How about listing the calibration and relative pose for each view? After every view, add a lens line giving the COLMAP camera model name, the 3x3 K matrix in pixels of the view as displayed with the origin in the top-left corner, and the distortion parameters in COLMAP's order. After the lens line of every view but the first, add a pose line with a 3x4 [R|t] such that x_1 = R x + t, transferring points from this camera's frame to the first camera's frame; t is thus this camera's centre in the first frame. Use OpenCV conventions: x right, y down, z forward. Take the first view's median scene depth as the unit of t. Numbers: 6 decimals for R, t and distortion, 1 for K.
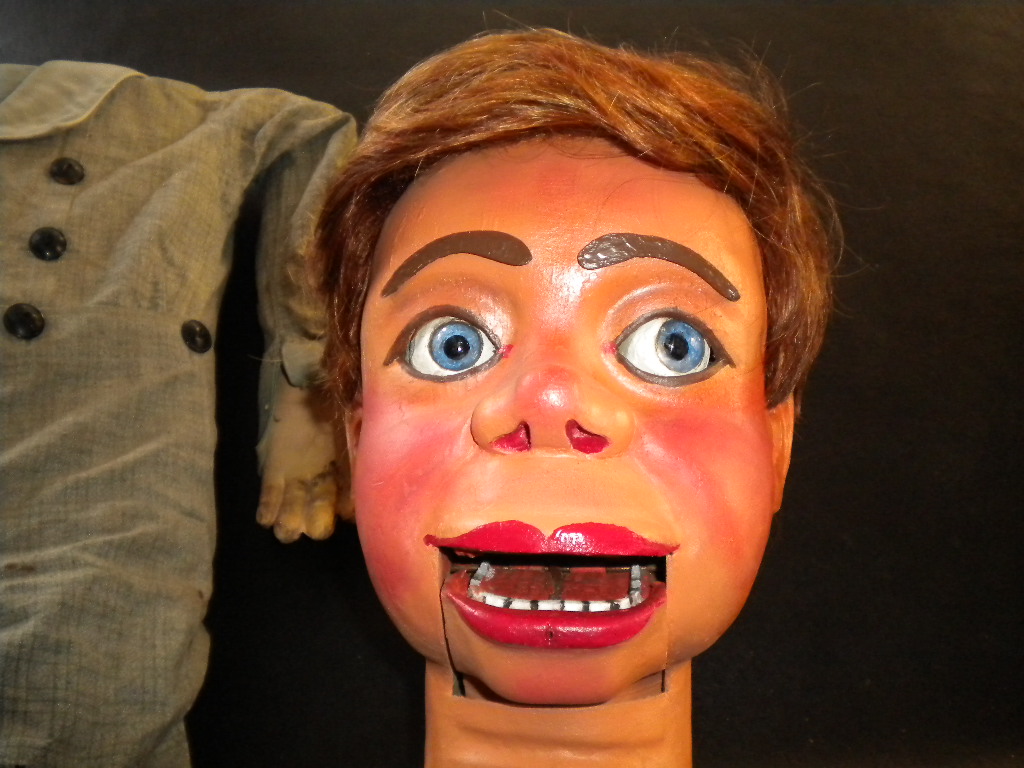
lens RADIAL K [[1035.0, 0, 516.0], [0, 1035.0, 374.8], [0, 0, 1]] dist [-0.071683, 0.000000]
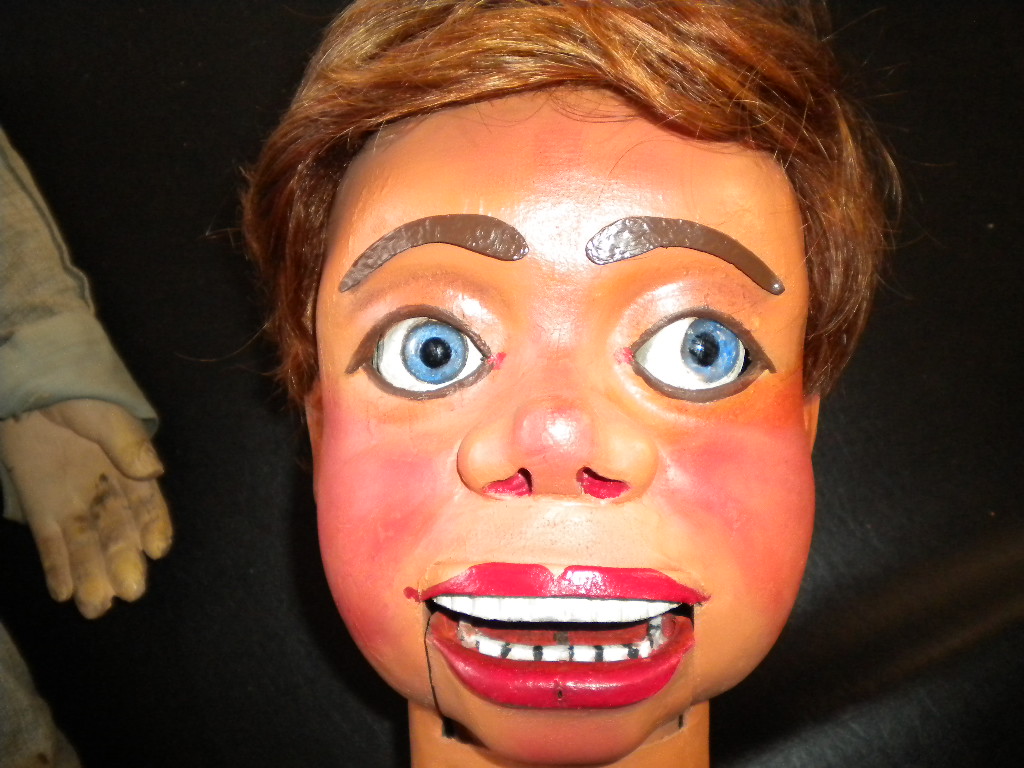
lens RADIAL K [[1035.0, 0, 547.3], [0, 1035.0, 367.8], [0, 0, 1]] dist [-0.071683, 0.000000]
pose [[0.998064, -0.022557, 0.057965, -0.017694], [0.013483, 0.988225, 0.152412, -0.141527], [-0.060721, -0.151335, 0.986616, 0.199177]]
